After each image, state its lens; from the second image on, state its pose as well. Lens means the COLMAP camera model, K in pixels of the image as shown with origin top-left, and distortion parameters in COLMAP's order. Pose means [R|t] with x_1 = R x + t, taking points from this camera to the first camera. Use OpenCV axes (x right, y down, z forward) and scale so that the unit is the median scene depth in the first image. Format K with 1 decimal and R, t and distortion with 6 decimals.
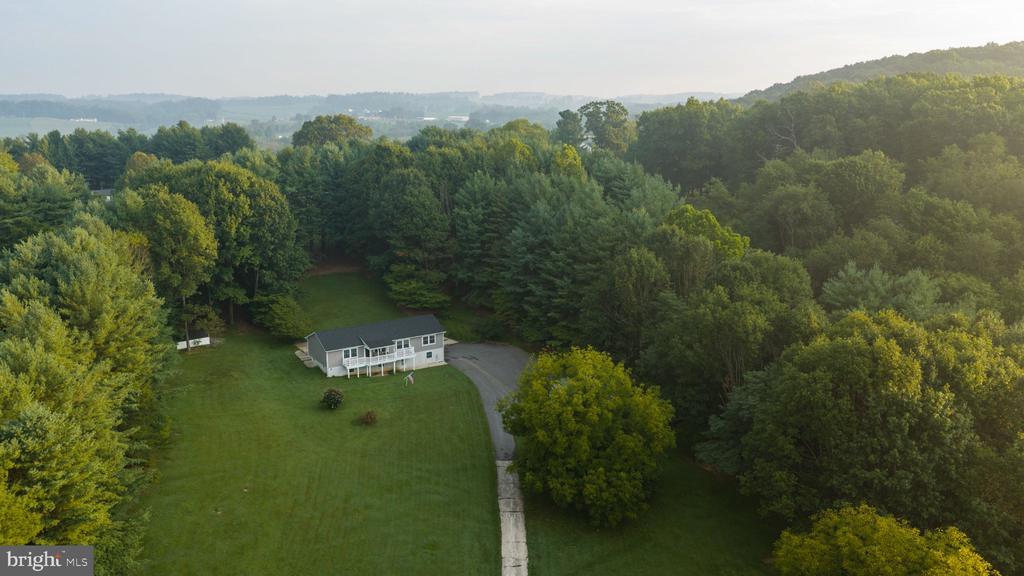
lens RADIAL K [[844.6, 0, 514.2], [0, 844.6, 290.4], [0, 0, 1]] dist [0.030146, -0.054887]
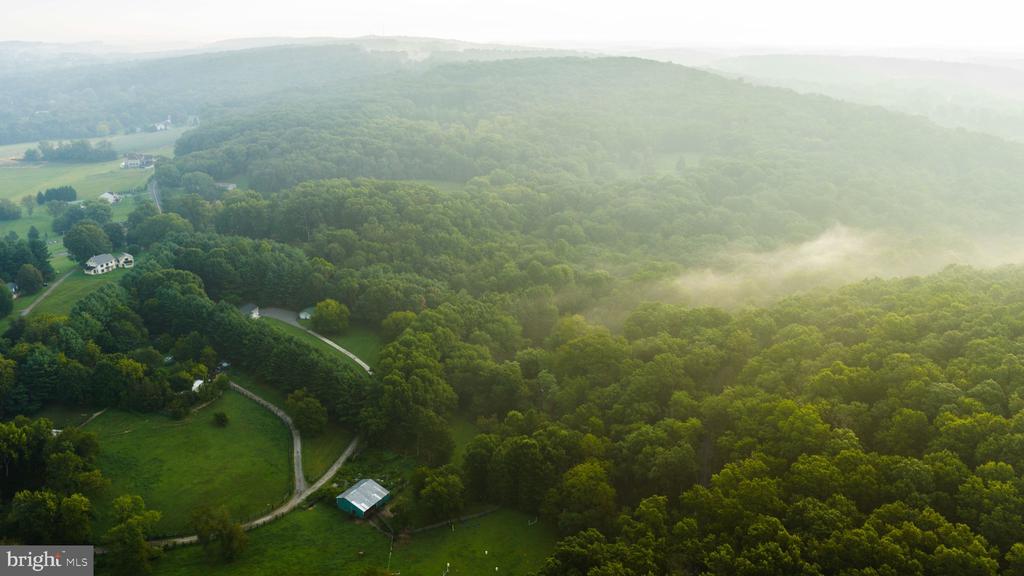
lens RADIAL K [[844.6, 0, 514.0], [0, 844.6, 285.0], [0, 0, 1]] dist [0.030146, -0.054887]
pose [[0.692964, -0.202685, 0.691896, -1.714103], [0.153271, 0.979149, 0.133326, -0.334176], [-0.704492, 0.013657, 0.709581, -2.135223]]
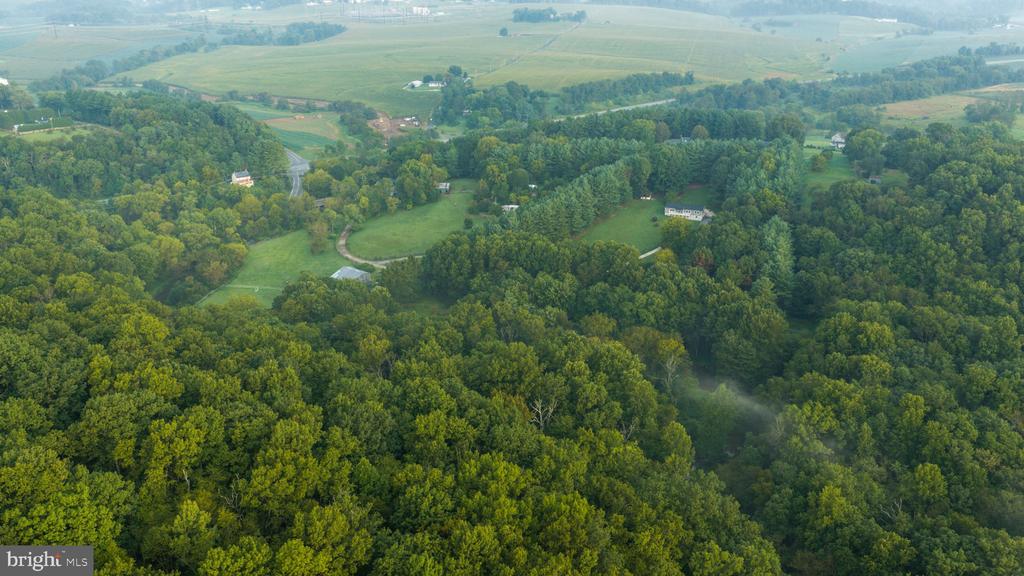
lens RADIAL K [[844.6, 0, 511.5], [0, 844.6, 288.1], [0, 0, 1]] dist [0.030146, -0.054887]
pose [[0.589813, 0.292037, -0.752884, 2.093422], [-0.174333, 0.956381, 0.234398, -0.314255], [0.788498, -0.006999, 0.614998, -1.658994]]
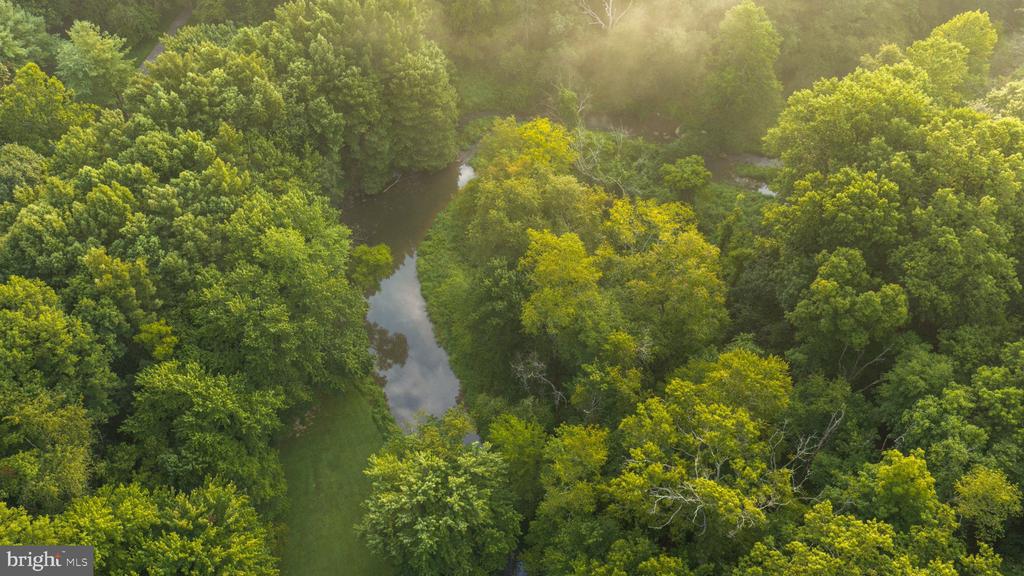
lens RADIAL K [[844.6, 0, 511.4], [0, 844.6, 283.1], [0, 0, 1]] dist [0.030146, -0.054887]
pose [[0.480837, -0.694788, 0.534850, 0.120675], [0.195619, 0.679627, 0.706994, -0.256790], [-0.854710, -0.235323, 0.462703, -0.381947]]
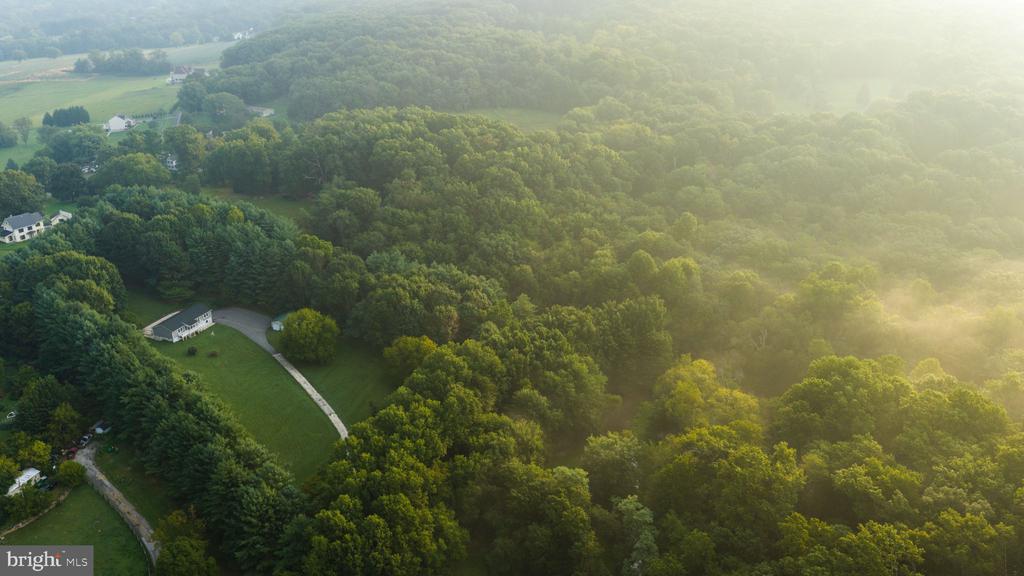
lens RADIAL K [[844.6, 0, 515.6], [0, 844.6, 286.3], [0, 0, 1]] dist [0.030146, -0.054887]
pose [[0.797230, -0.226431, 0.559602, -0.686436], [0.131133, 0.969812, 0.205596, -0.368705], [-0.589261, -0.090525, 0.802855, -1.270277]]
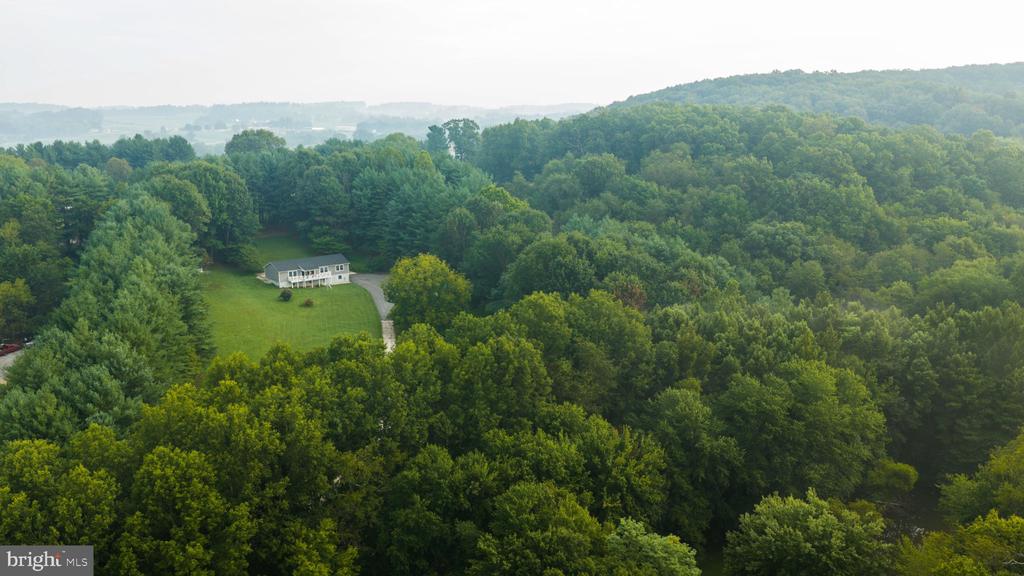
lens RADIAL K [[844.6, 0, 514.6], [0, 844.6, 289.3], [0, 0, 1]] dist [0.030146, -0.054887]
pose [[0.991564, -0.024889, 0.127205, 0.027399], [0.026390, 0.999600, -0.010130, 0.127416], [-0.126902, 0.013401, 0.991825, -0.691718]]
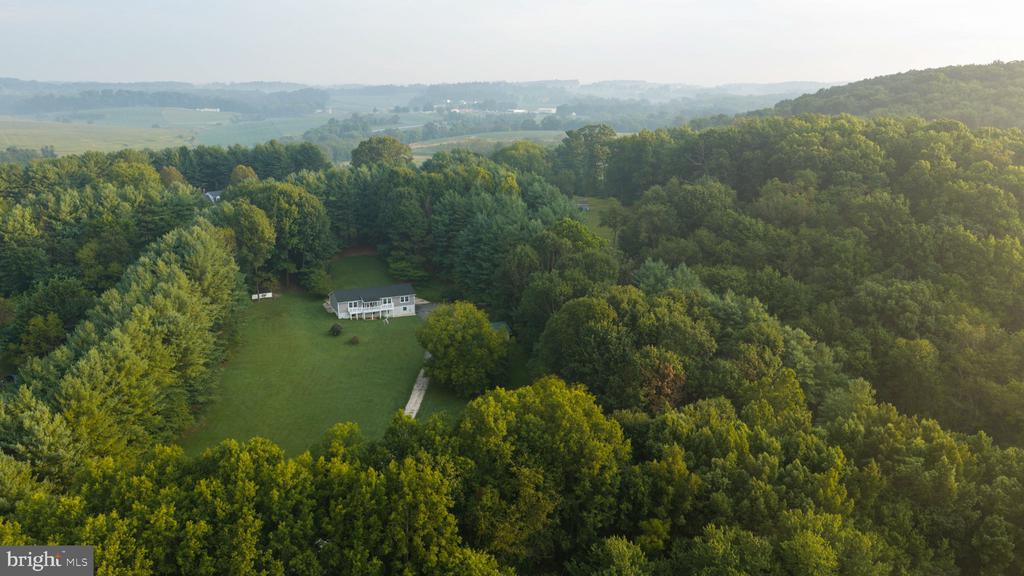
lens RADIAL K [[844.6, 0, 514.5], [0, 844.6, 288.0], [0, 0, 1]] dist [0.030146, -0.054887]
pose [[0.992405, 0.032848, -0.118548, 0.292945], [-0.031142, 0.999384, 0.016208, 0.005711], [0.119007, -0.012393, 0.992816, -0.552634]]
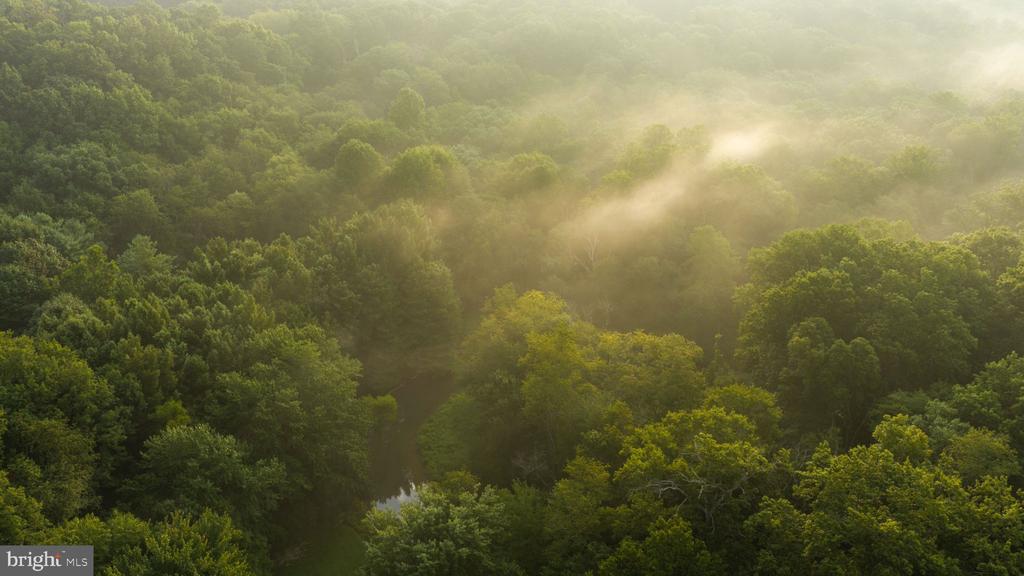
lens RADIAL K [[844.6, 0, 512.0], [0, 844.6, 287.1], [0, 0, 1]] dist [0.030146, -0.054887]
pose [[0.472148, -0.335637, 0.815122, -0.103545], [0.193396, 0.941590, 0.275691, -0.027072], [-0.860043, 0.027474, 0.509481, -0.445984]]
